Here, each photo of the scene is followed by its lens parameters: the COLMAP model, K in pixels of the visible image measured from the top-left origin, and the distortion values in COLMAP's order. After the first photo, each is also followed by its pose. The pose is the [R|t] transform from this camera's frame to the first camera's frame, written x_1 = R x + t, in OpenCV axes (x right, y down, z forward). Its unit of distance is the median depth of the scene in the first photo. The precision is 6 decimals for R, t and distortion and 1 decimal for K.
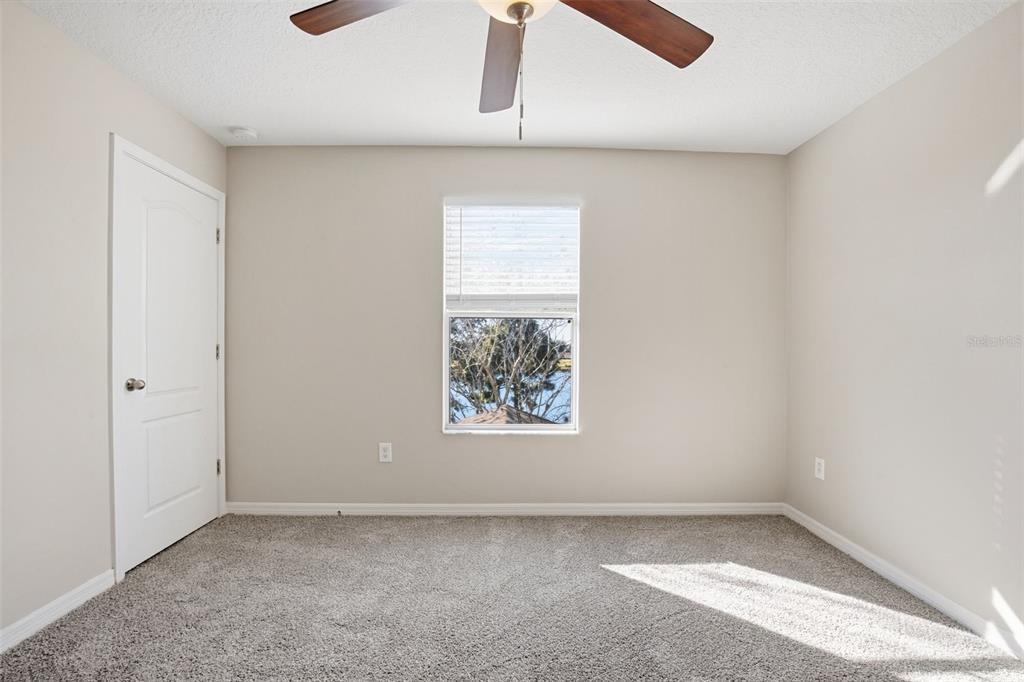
lens RADIAL K [[474.0, 0, 511.8], [0, 474.0, 345.9], [0, 0, 1]] dist [-0.038475, 0.008841]
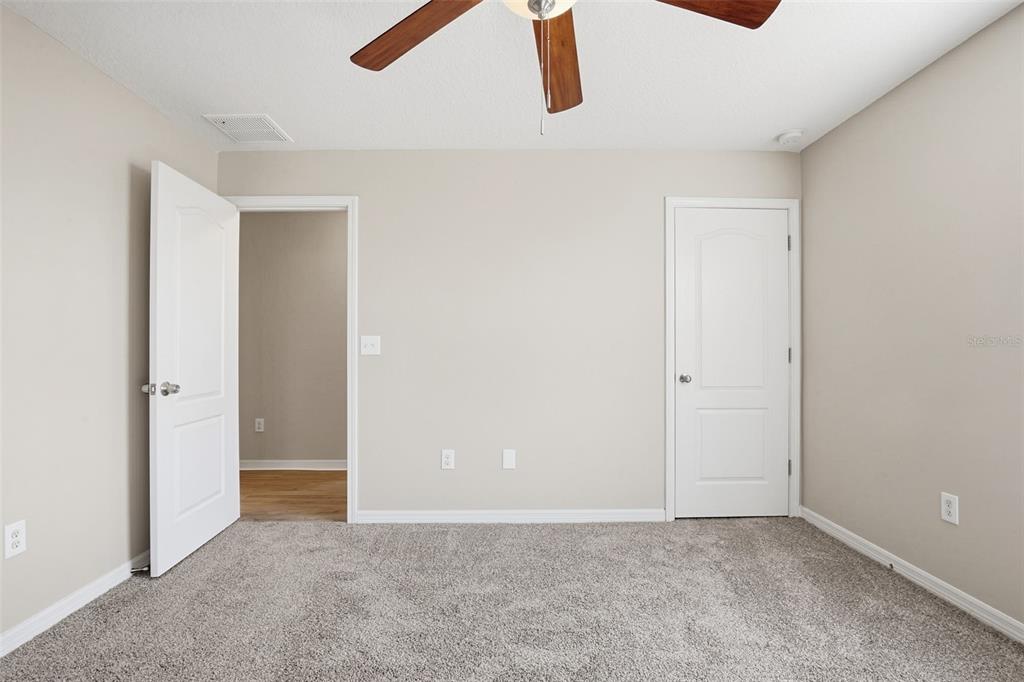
lens RADIAL K [[474.0, 0, 511.8], [0, 474.0, 345.9], [0, 0, 1]] dist [-0.038475, 0.008841]
pose [[0.004172, -0.007743, -0.999961, 0.414034], [-0.002898, 0.999966, -0.007755, 0.001655], [0.999987, 0.002930, 0.004149, 0.397122]]
